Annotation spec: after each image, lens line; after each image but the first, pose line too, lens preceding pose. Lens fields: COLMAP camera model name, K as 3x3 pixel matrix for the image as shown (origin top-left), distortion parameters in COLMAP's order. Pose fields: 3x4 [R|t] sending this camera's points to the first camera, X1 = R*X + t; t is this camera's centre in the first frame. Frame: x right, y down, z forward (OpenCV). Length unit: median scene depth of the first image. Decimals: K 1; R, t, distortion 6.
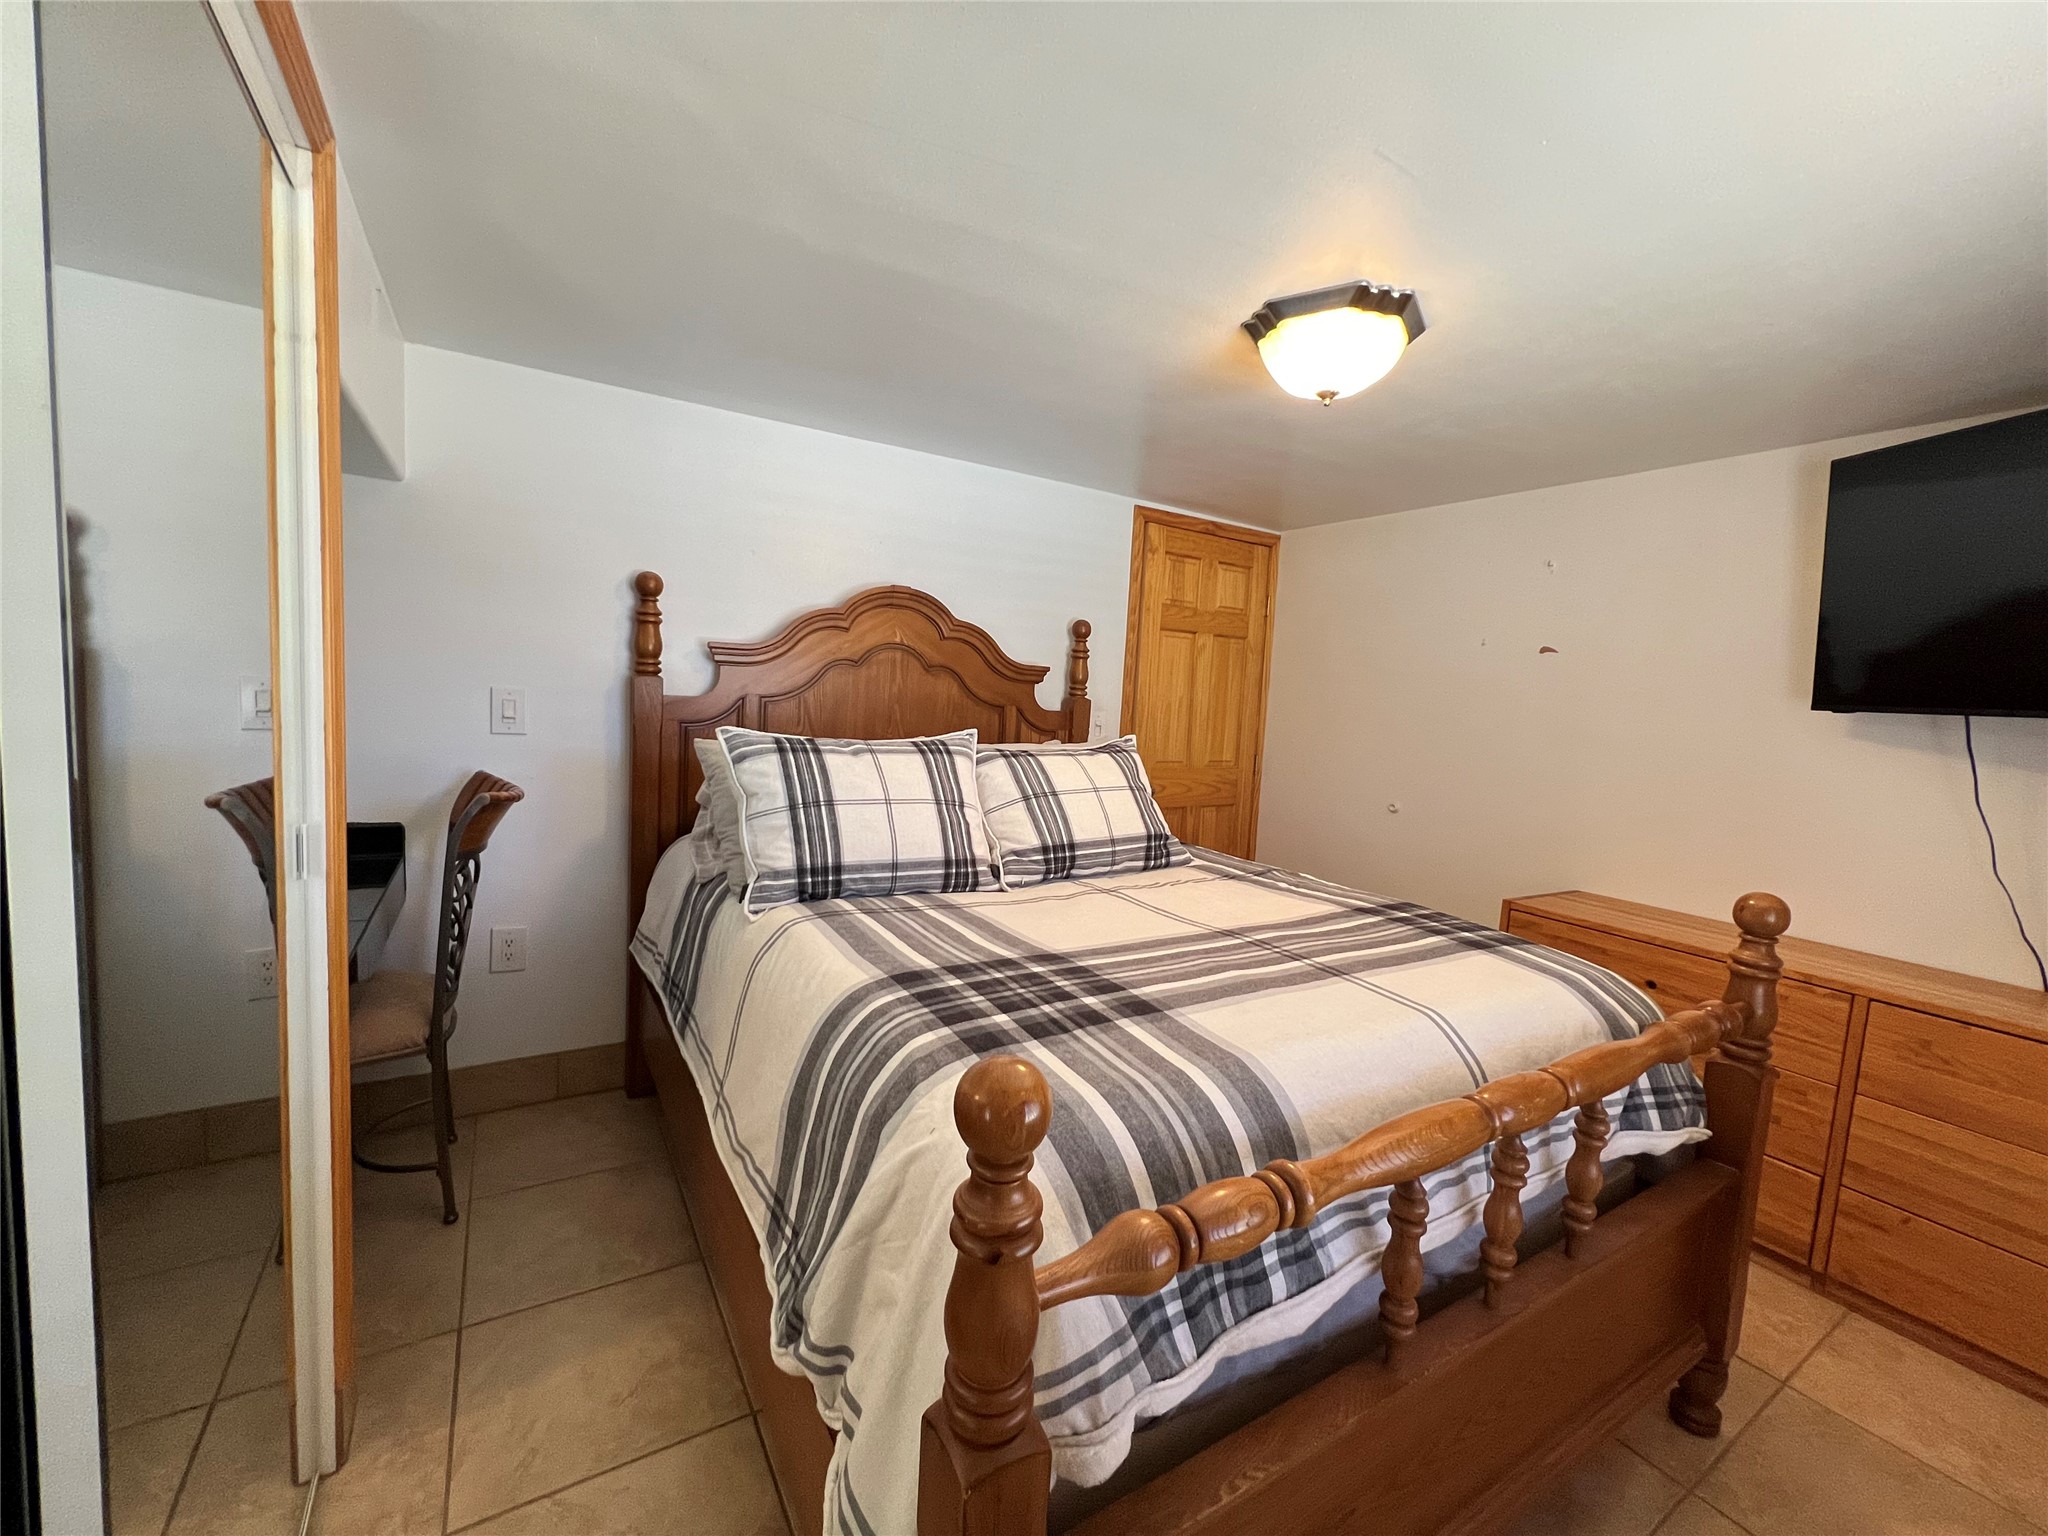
lens RADIAL K [[811.9, 0, 1010.3], [0, 811.9, 766.1], [0, 0, 1]] dist [-0.000409, -0.000001]
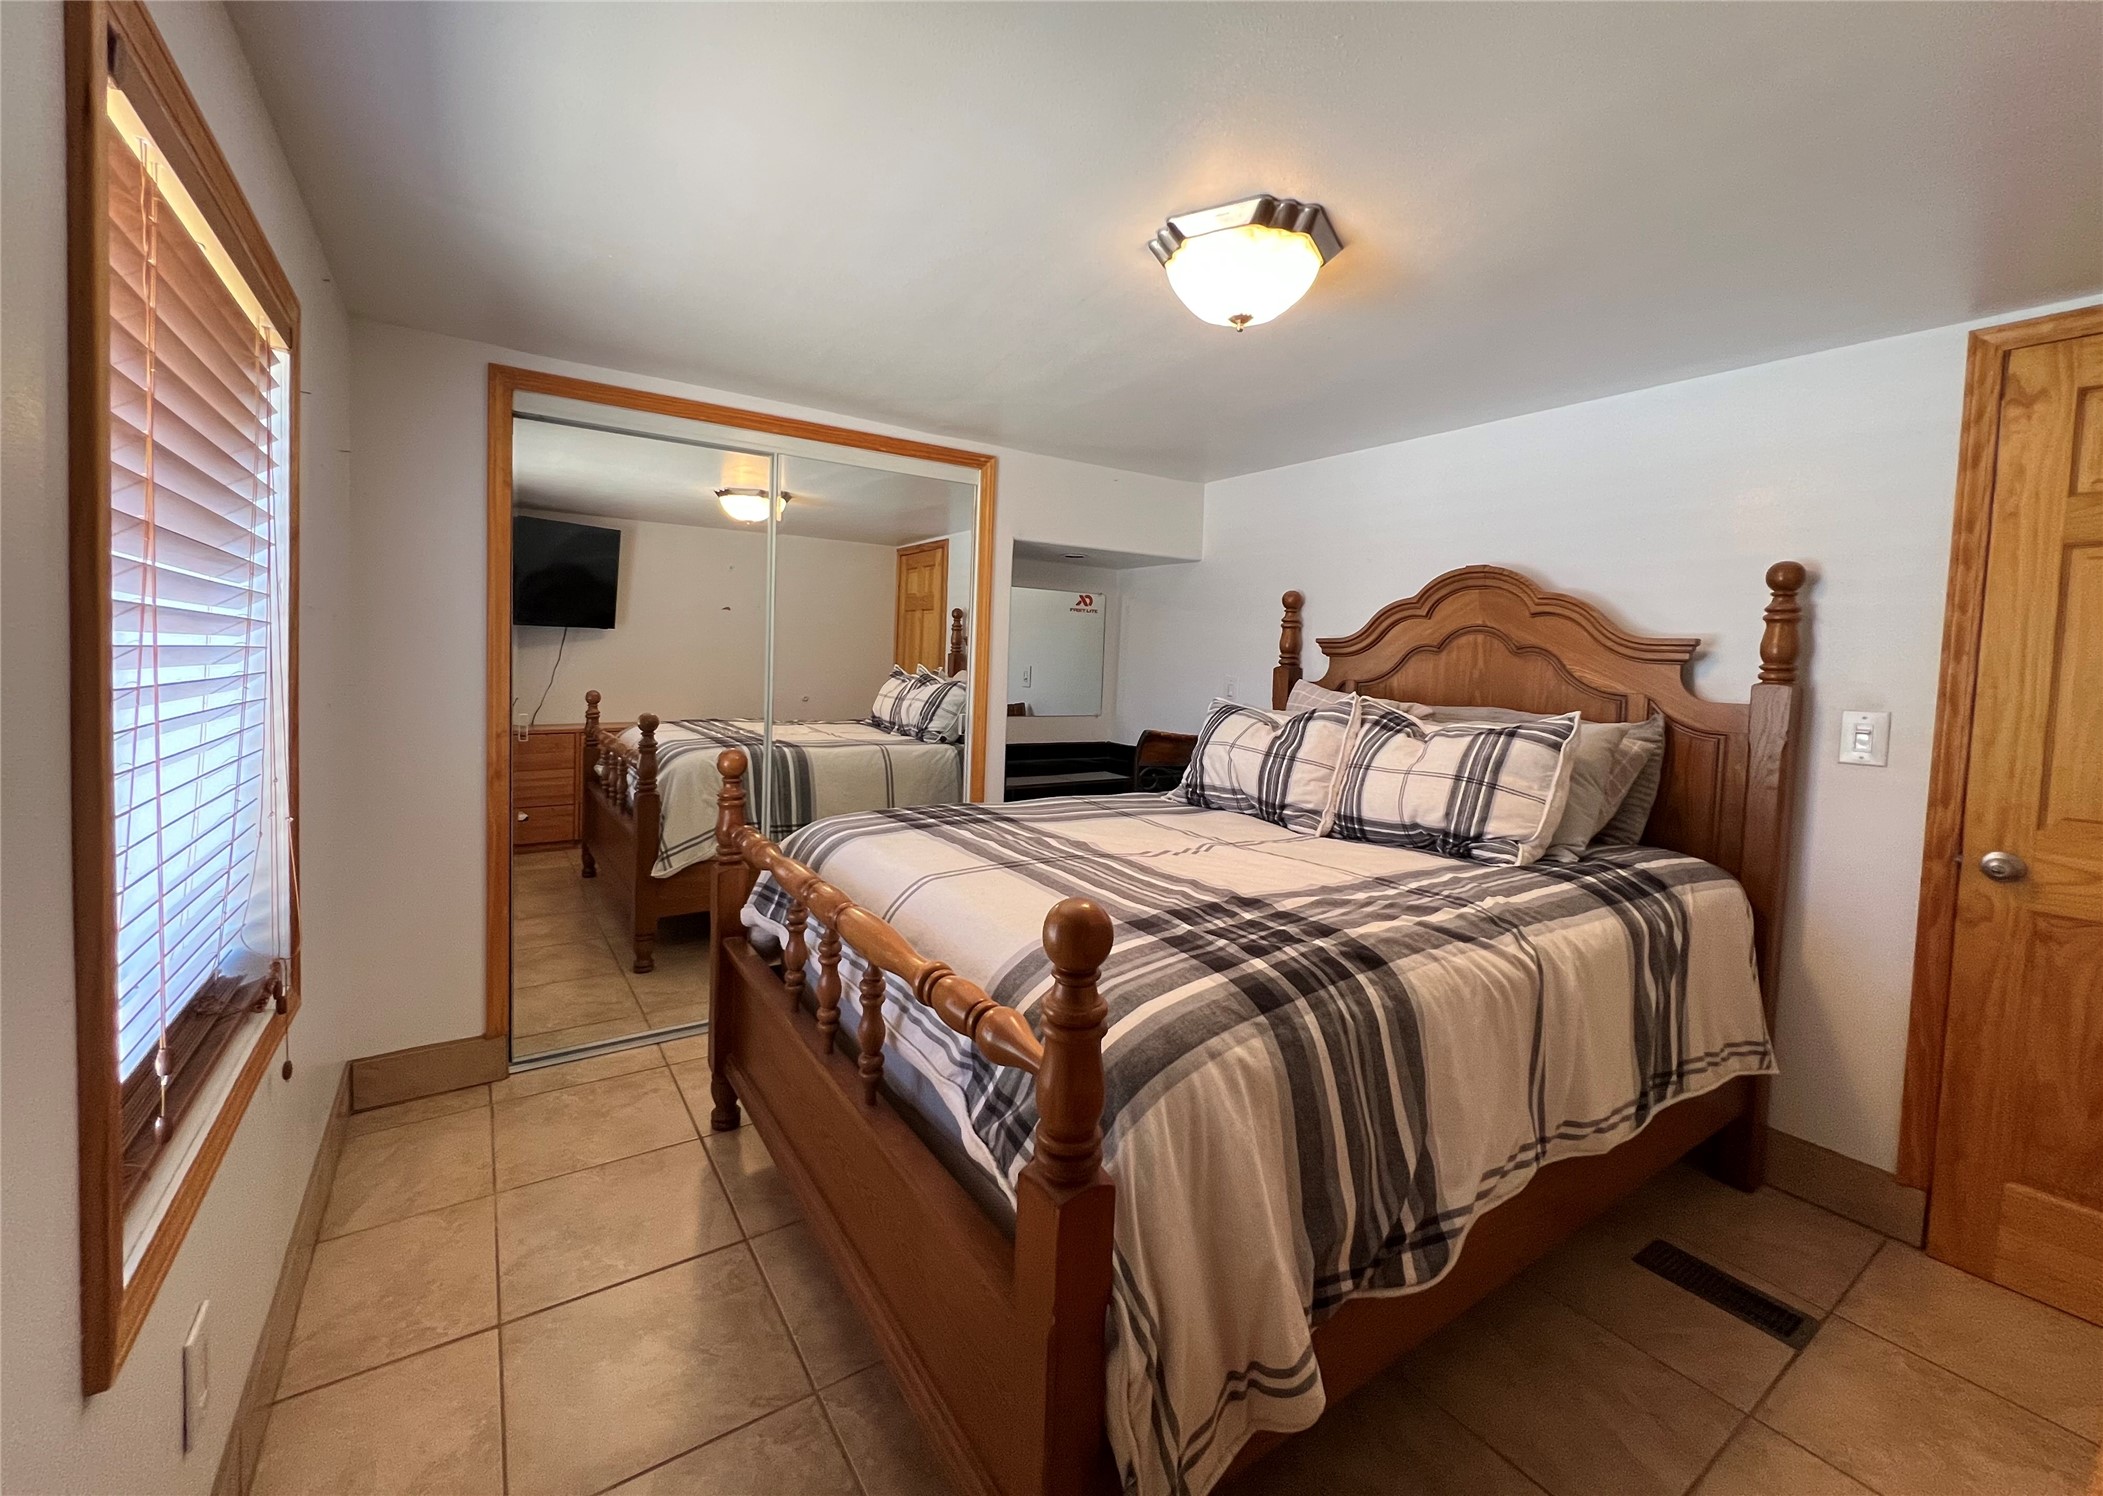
lens RADIAL K [[854.1, 0, 1049.9], [0, 854.1, 693.6], [0, 0, 1]] dist [0.000484, 0.000053]
pose [[0.047927, -0.008569, -0.998814, 0.841590], [-0.123565, 0.992231, -0.014441, 0.003641], [0.991178, 0.124110, 0.046496, 0.473375]]
